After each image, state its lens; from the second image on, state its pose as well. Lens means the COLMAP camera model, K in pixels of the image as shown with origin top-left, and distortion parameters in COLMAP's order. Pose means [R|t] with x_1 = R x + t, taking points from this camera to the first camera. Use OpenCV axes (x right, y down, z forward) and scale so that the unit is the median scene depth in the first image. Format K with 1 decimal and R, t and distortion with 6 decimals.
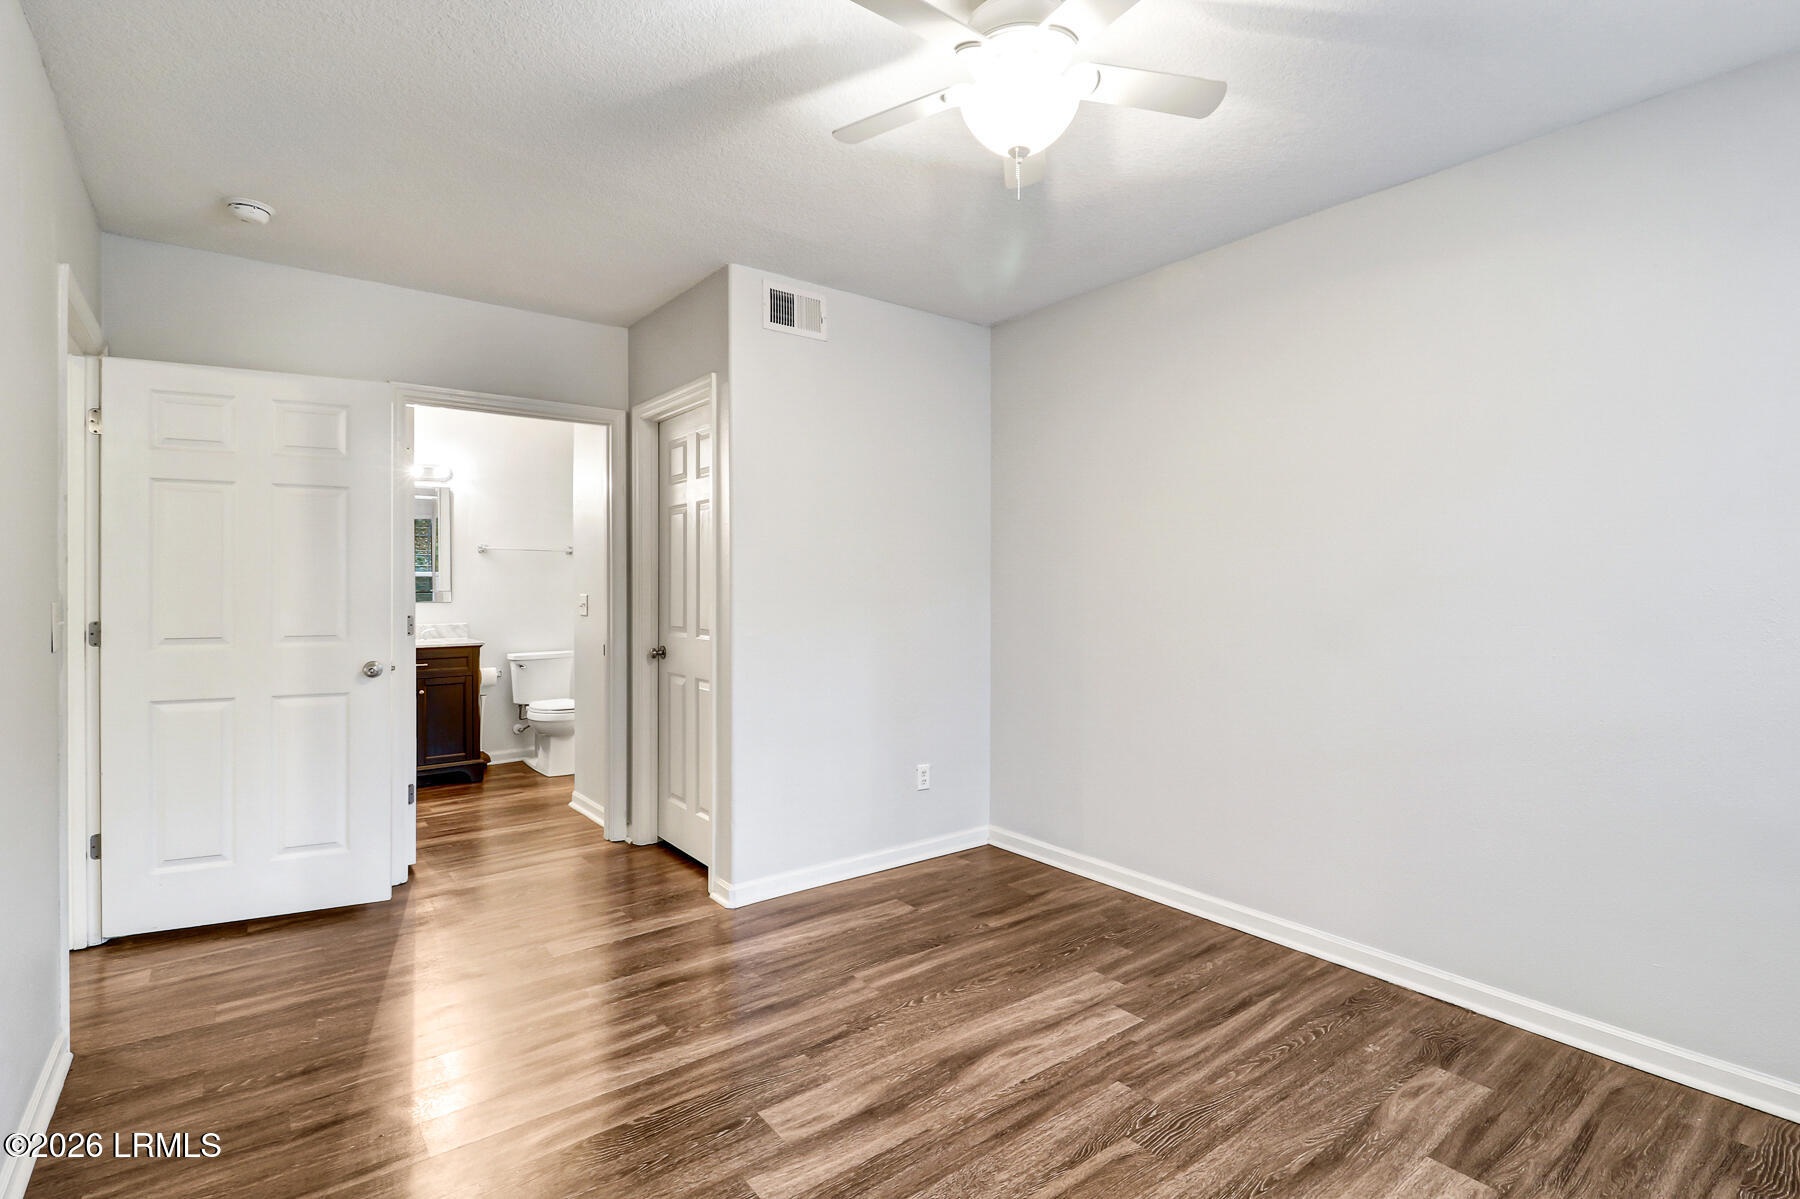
lens RADIAL K [[851.3, 0, 902.0], [0, 851.3, 595.9], [0, 0, 1]] dist [0.018210, -0.013997]
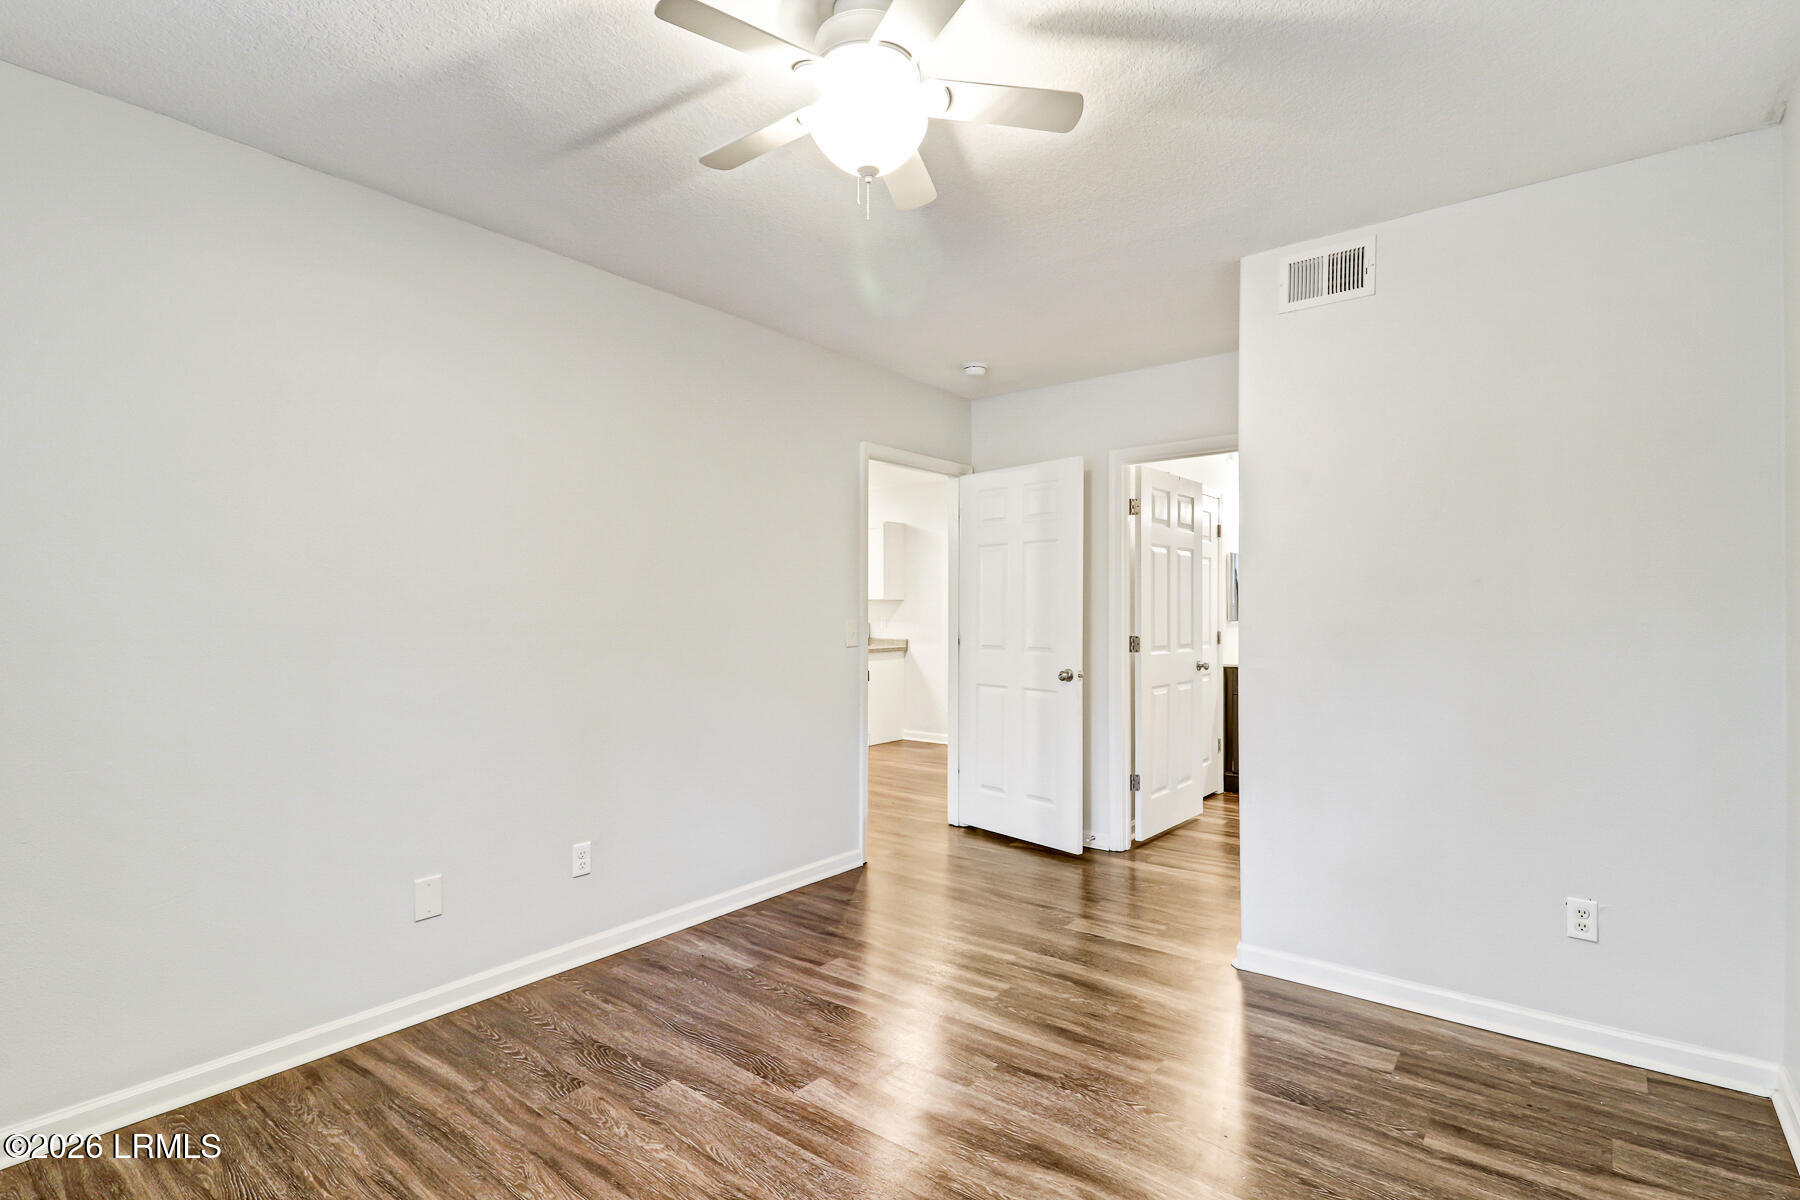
lens RADIAL K [[851.3, 0, 914.6], [0, 851.3, 606.5], [0, 0, 1]] dist [0.018210, -0.013997]
pose [[0.256260, -0.006380, -0.966587, 0.743787], [-0.007796, 0.999932, -0.008668, -0.008644], [0.966576, 0.009757, 0.256193, 0.541275]]
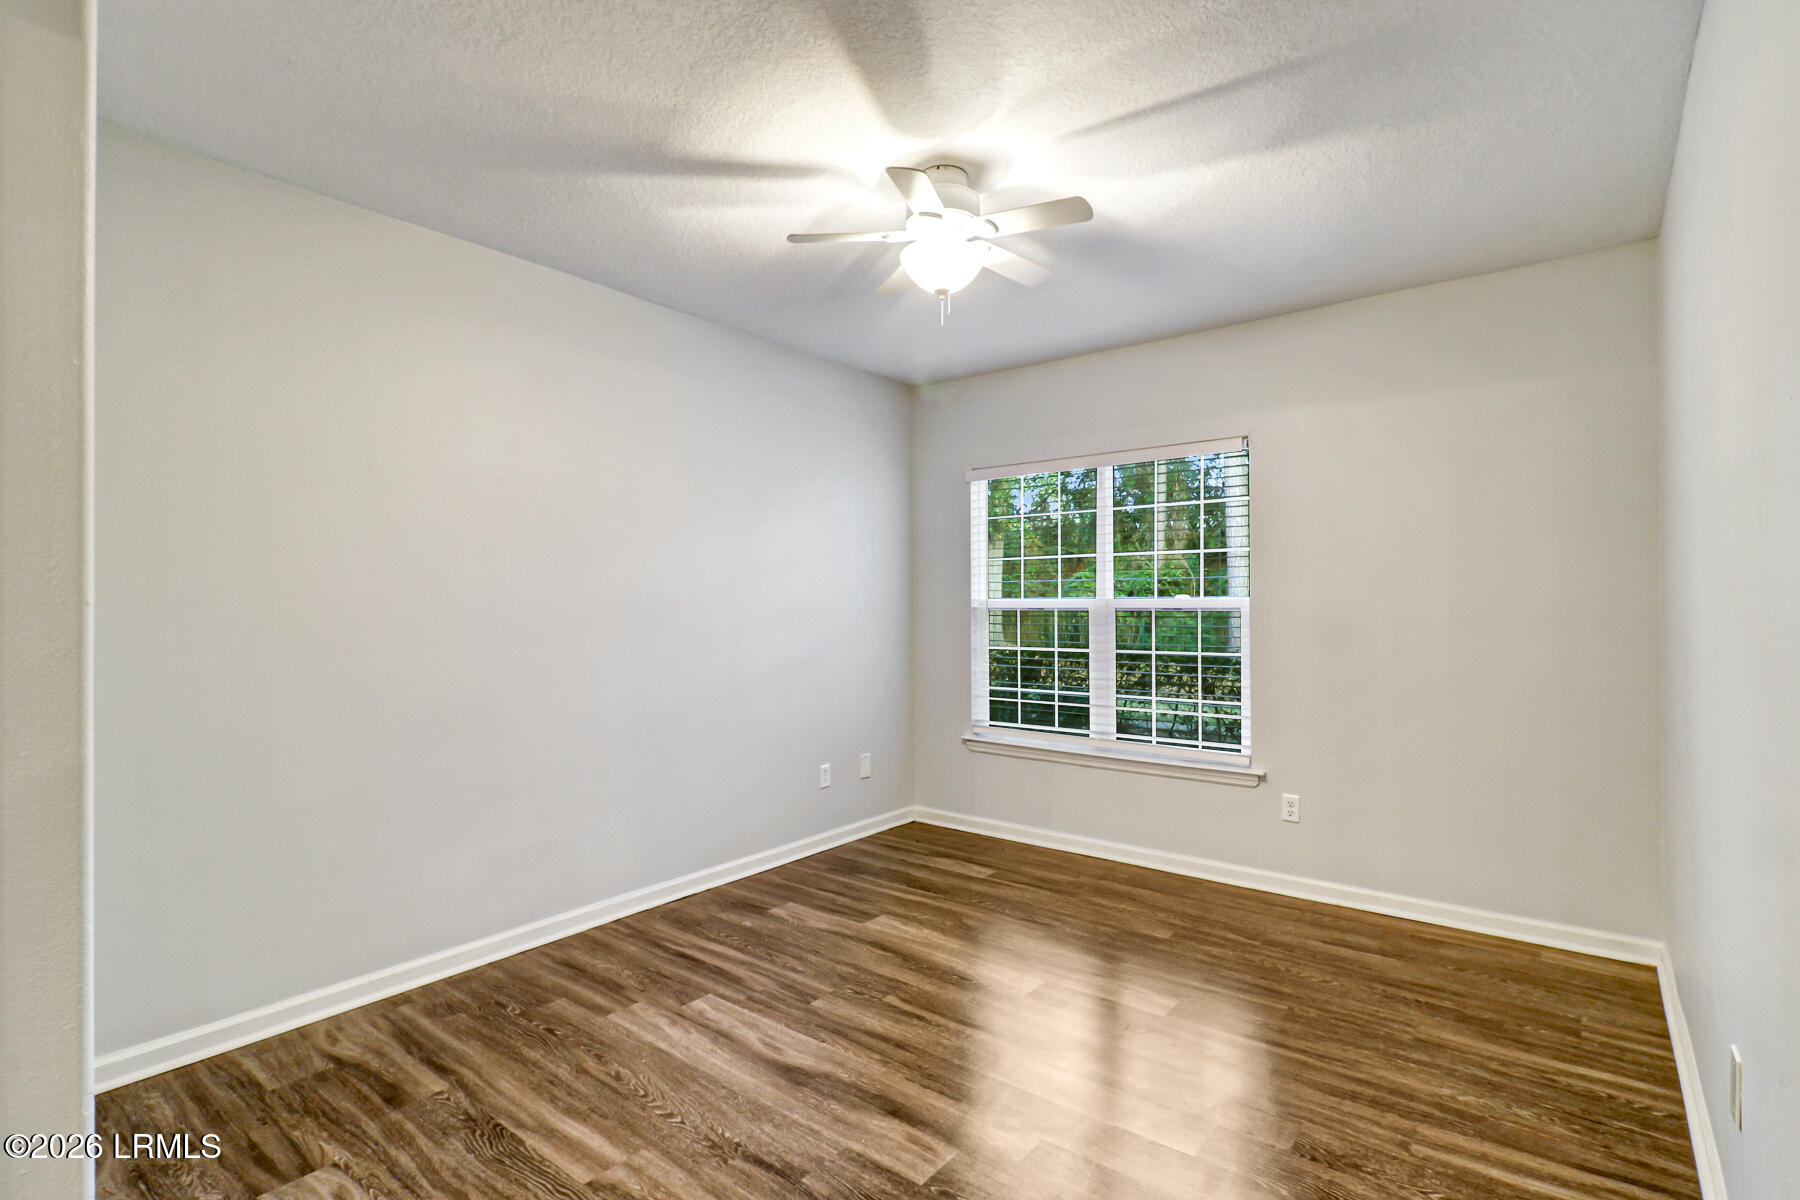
lens RADIAL K [[851.3, 0, 913.6], [0, 851.3, 600.5], [0, 0, 1]] dist [0.018210, -0.013997]
pose [[-0.252592, 0.004562, 0.967562, -0.801961], [0.014714, 0.999891, -0.000873, -0.012490], [-0.967461, 0.014017, -0.252631, 0.939141]]
